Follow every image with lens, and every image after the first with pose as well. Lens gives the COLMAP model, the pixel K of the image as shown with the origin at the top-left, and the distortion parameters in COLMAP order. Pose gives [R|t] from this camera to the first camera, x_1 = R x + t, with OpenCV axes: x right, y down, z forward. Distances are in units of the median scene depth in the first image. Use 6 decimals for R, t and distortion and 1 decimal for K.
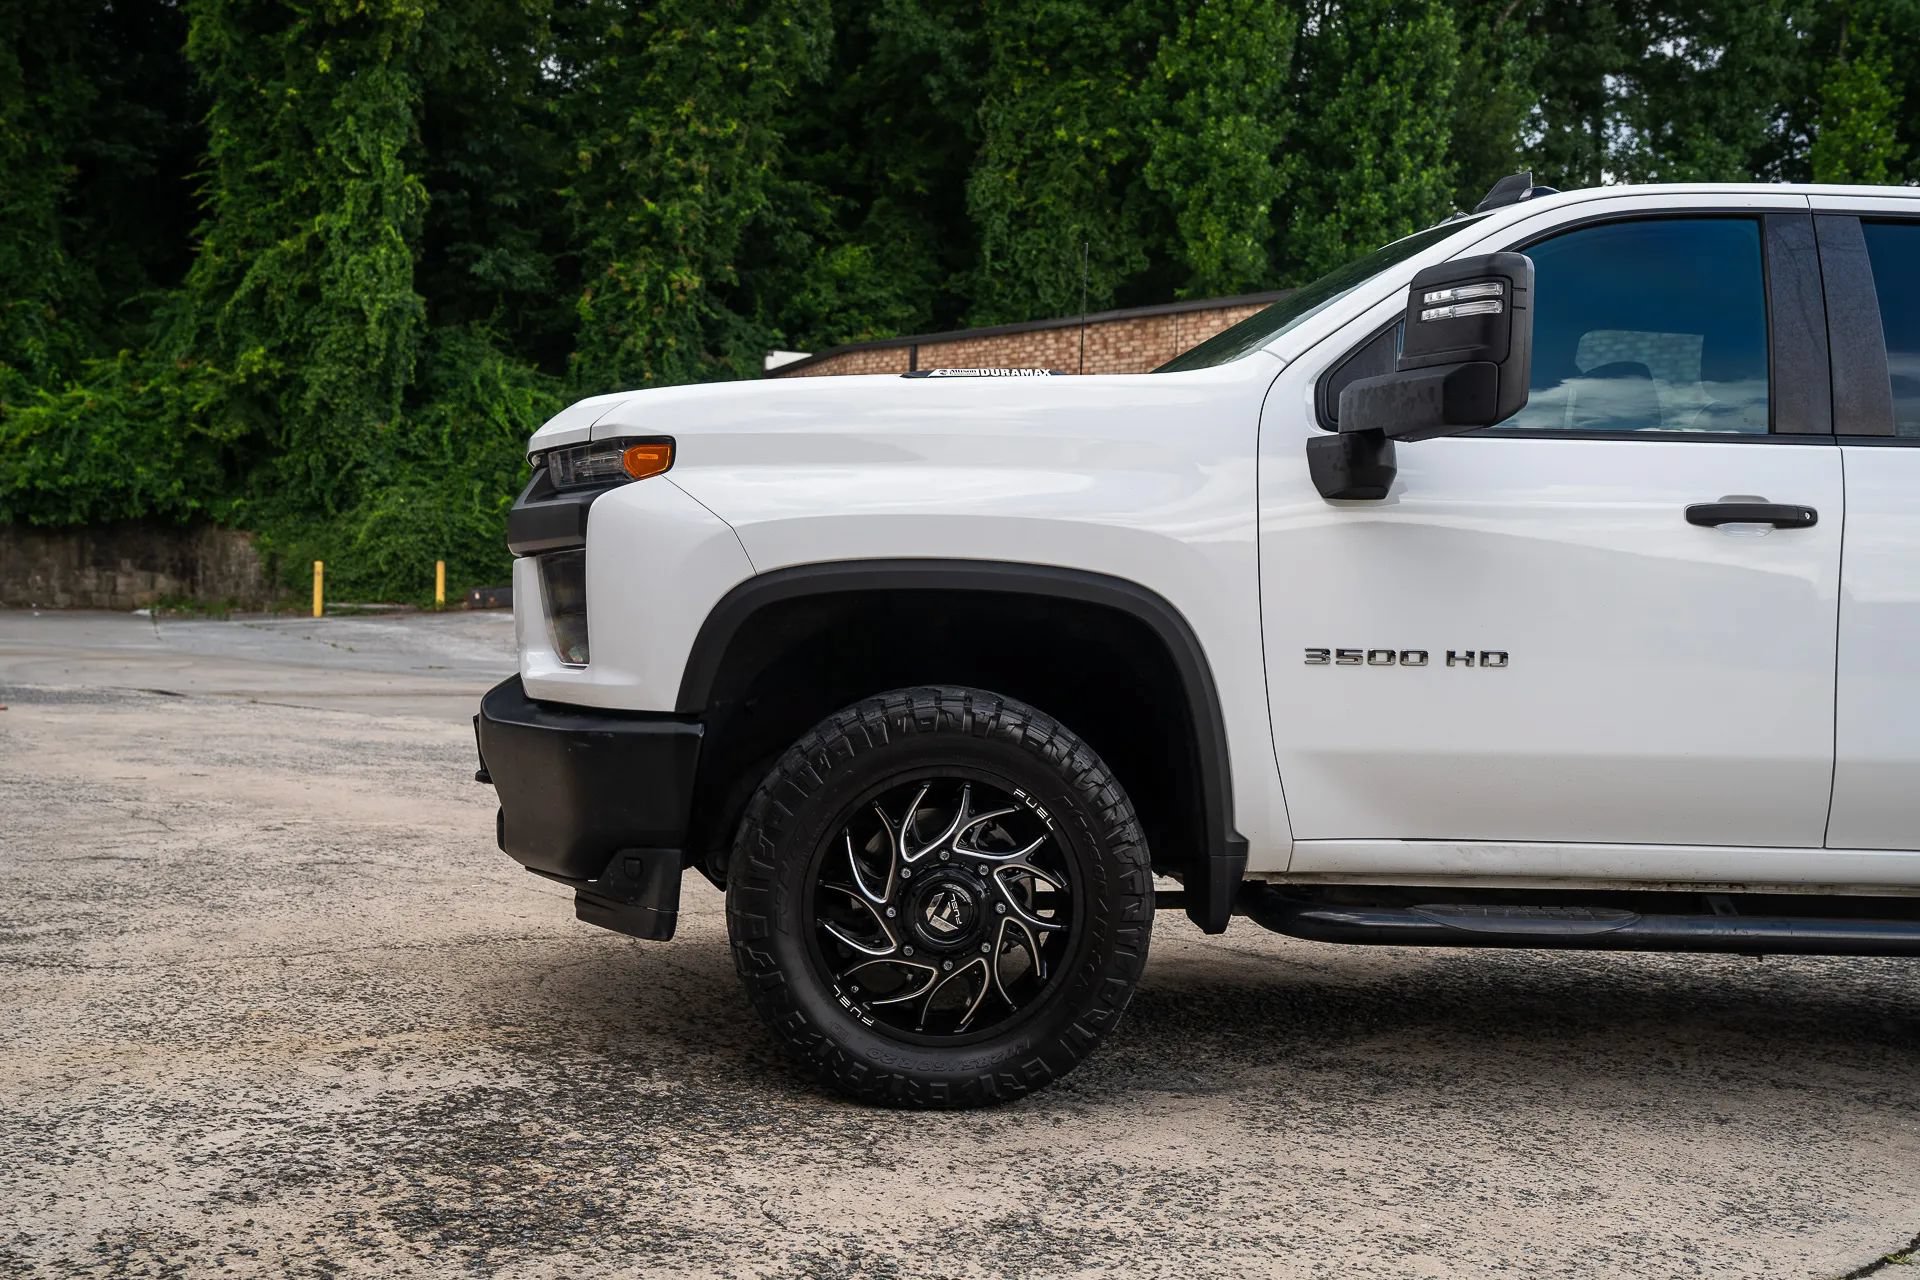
lens RADIAL K [[1887.2, 0, 988.1], [0, 1887.2, 646.8], [0, 0, 1]] dist [-0.013491, 0.133952]
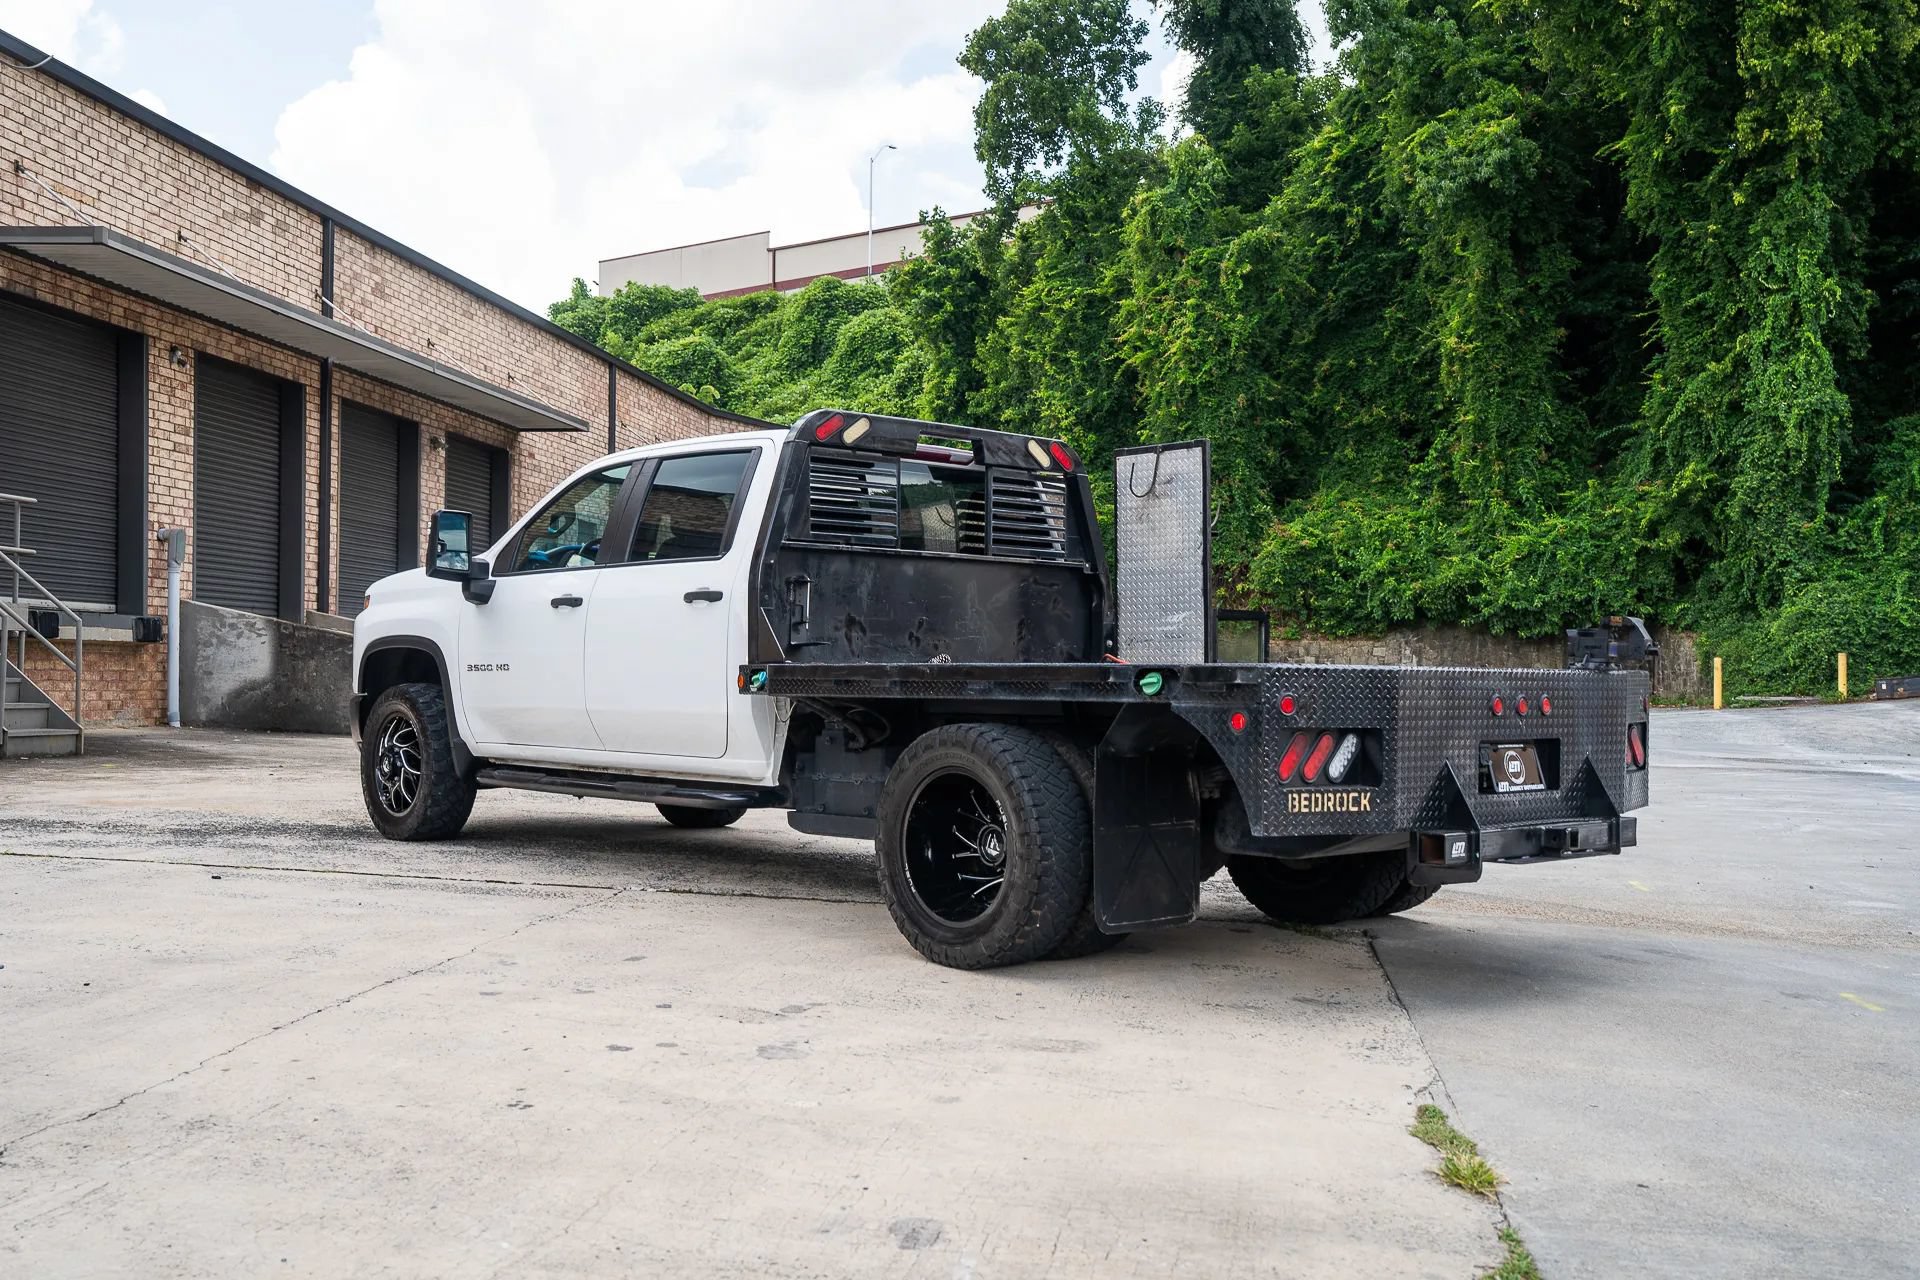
lens RADIAL K [[1882.8, 0, 973.1], [0, 1882.8, 651.3], [0, 0, 1]] dist [-0.018683, 0.145308]
pose [[0.622432, -0.038689, -0.781717, 0.197364], [-0.003953, 0.998609, -0.052571, 0.008274], [0.782664, 0.035812, 0.621414, 0.002624]]
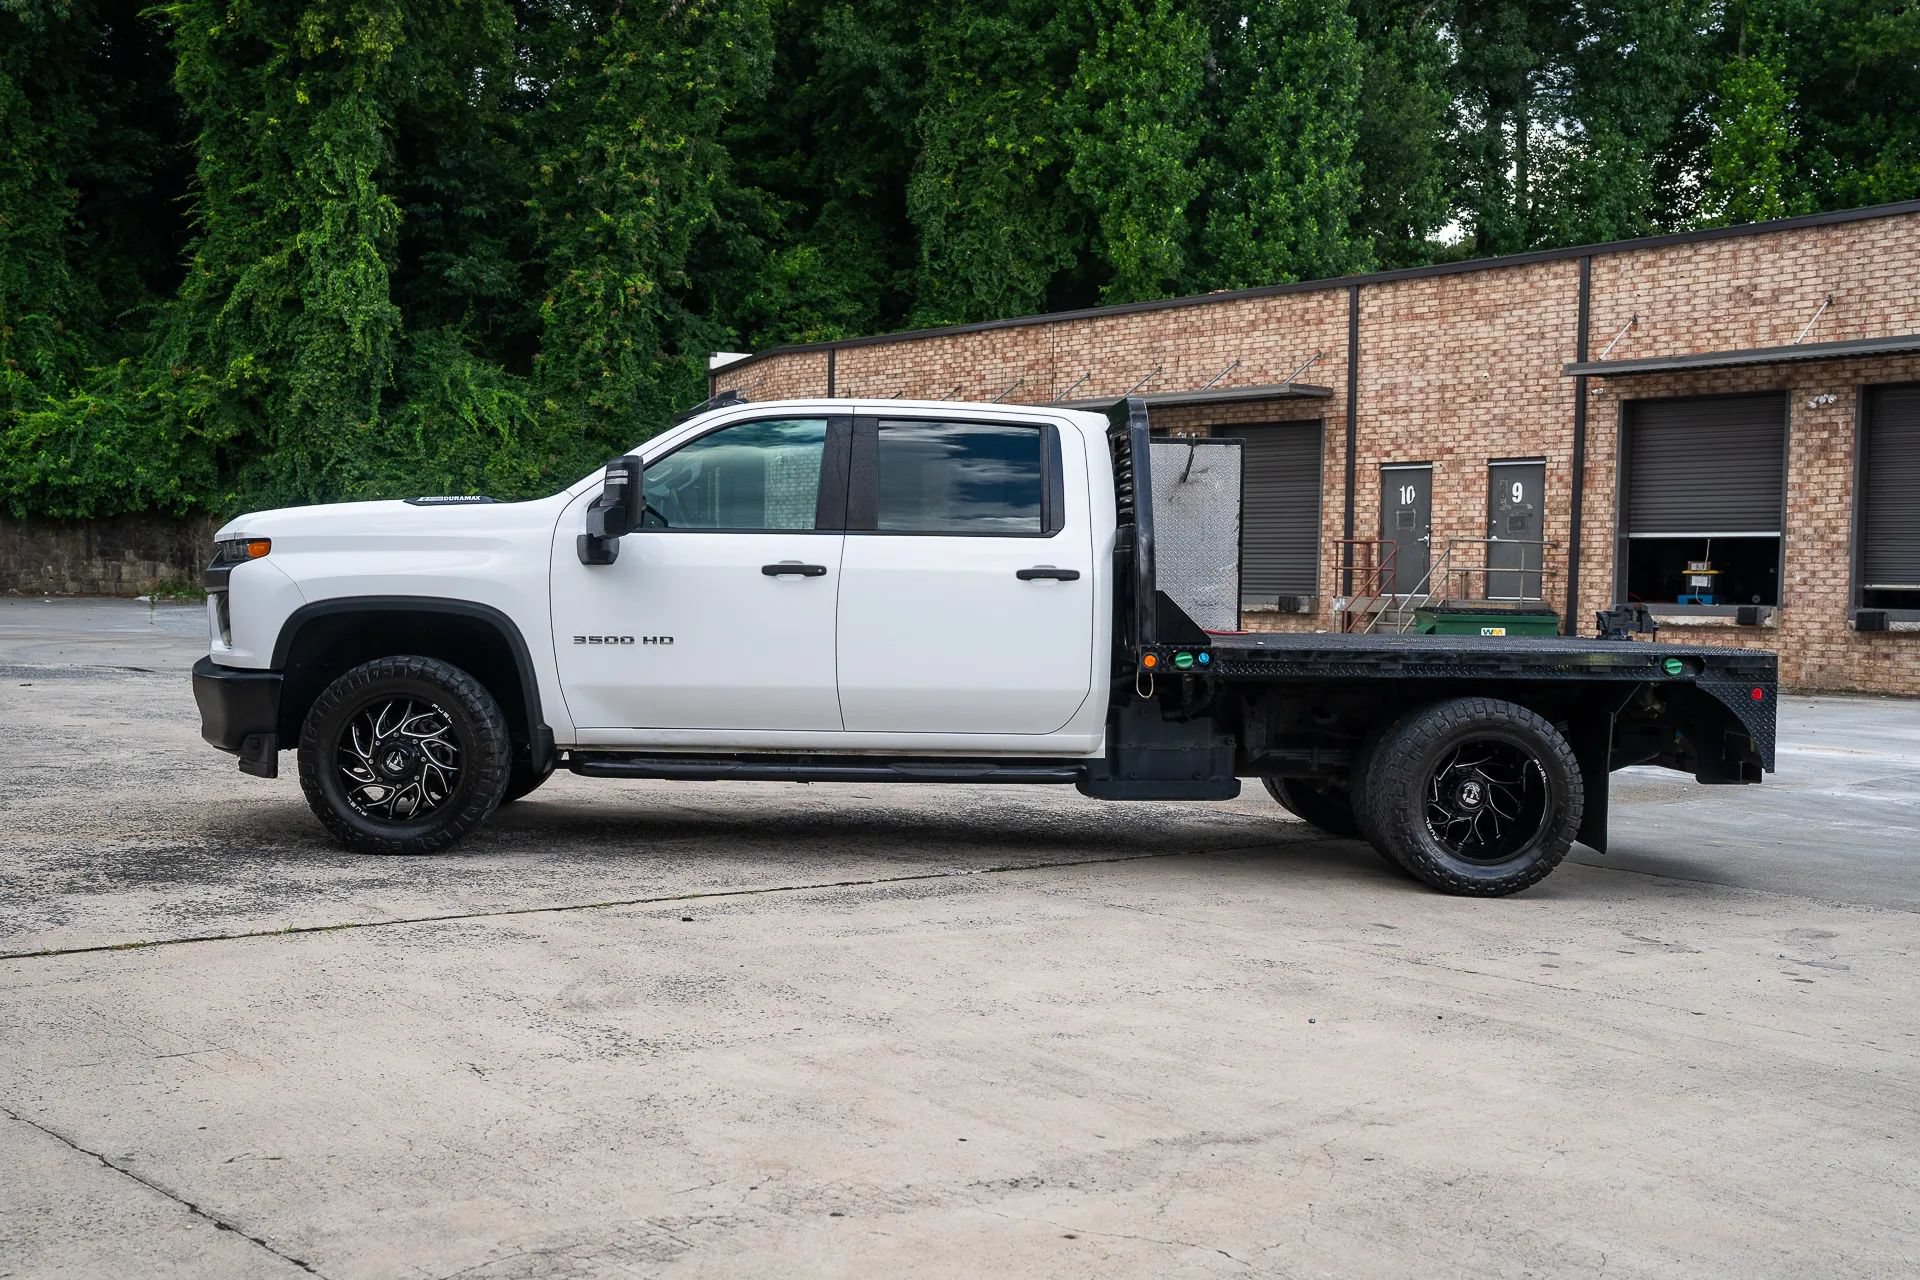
lens RADIAL K [[1882.8, 0, 973.1], [0, 1882.8, 651.3], [0, 0, 1]] dist [-0.018683, 0.145308]
pose [[0.999811, -0.010292, -0.016496, 0.049833], [0.010570, 0.999802, 0.016868, -0.001019], [0.016319, -0.017039, 0.999722, -0.083974]]
